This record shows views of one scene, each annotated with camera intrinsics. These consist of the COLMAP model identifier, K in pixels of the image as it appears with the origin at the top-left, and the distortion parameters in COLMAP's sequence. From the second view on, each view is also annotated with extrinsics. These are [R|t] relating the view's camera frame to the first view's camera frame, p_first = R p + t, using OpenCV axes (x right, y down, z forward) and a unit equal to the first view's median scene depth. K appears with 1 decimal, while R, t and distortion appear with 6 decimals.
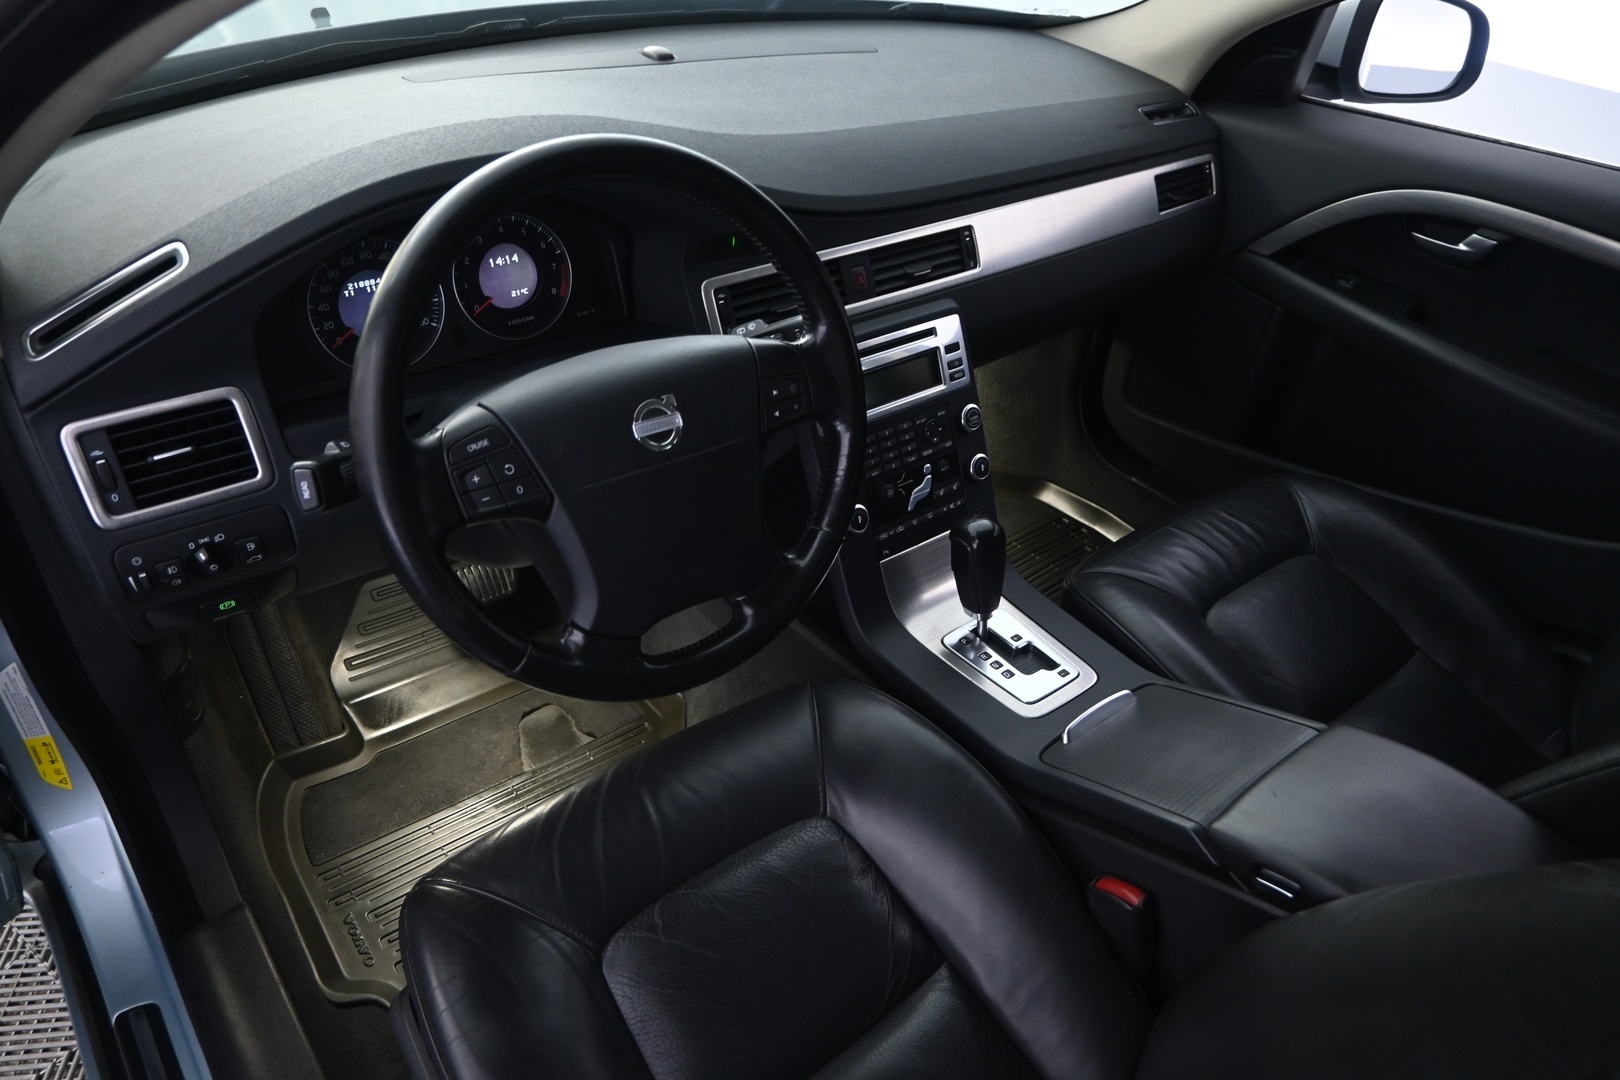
lens RADIAL K [[1116.8, 0, 811.9], [0, 1116.8, 541.9], [0, 0, 1]] dist [0.006548, 0.000692]
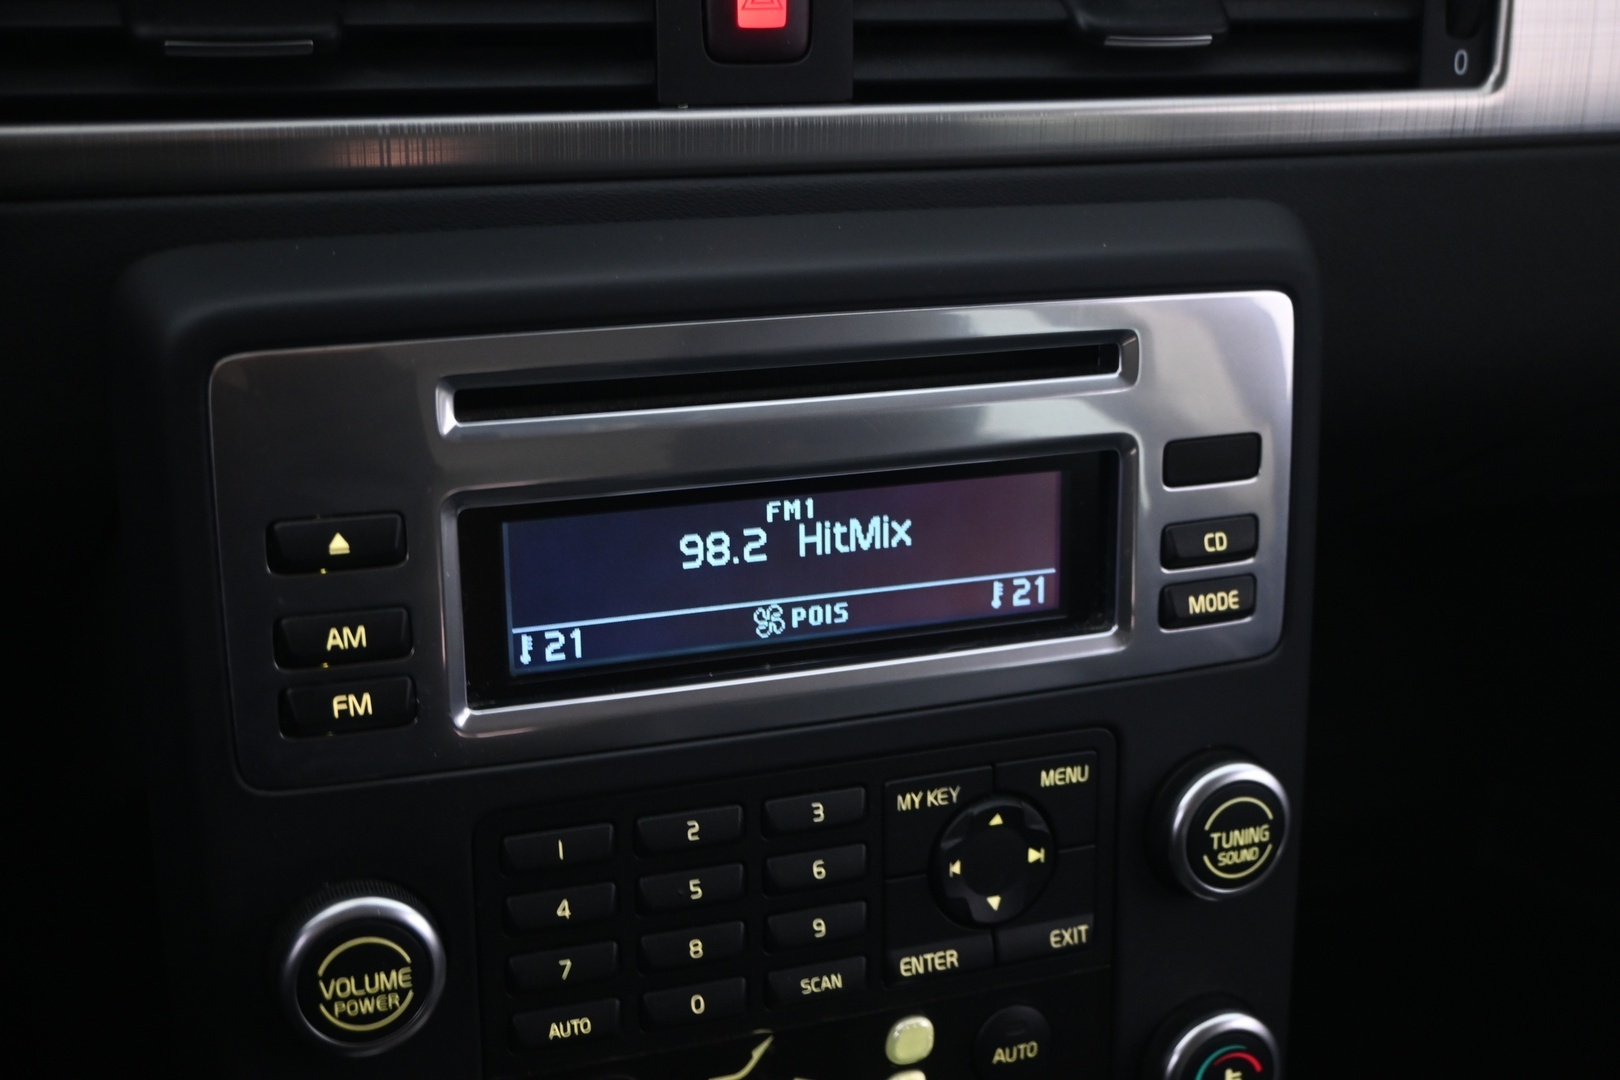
lens RADIAL K [[2010.5, 0, 810.7], [0, 2010.5, 539.5], [0, 0, 1]] dist [0.004610, 0.000000]
pose [[0.938401, 0.256522, -0.231517, 0.147140], [-0.259397, 0.965594, 0.018476, -0.152228], [0.228291, 0.042717, 0.972655, 0.668047]]
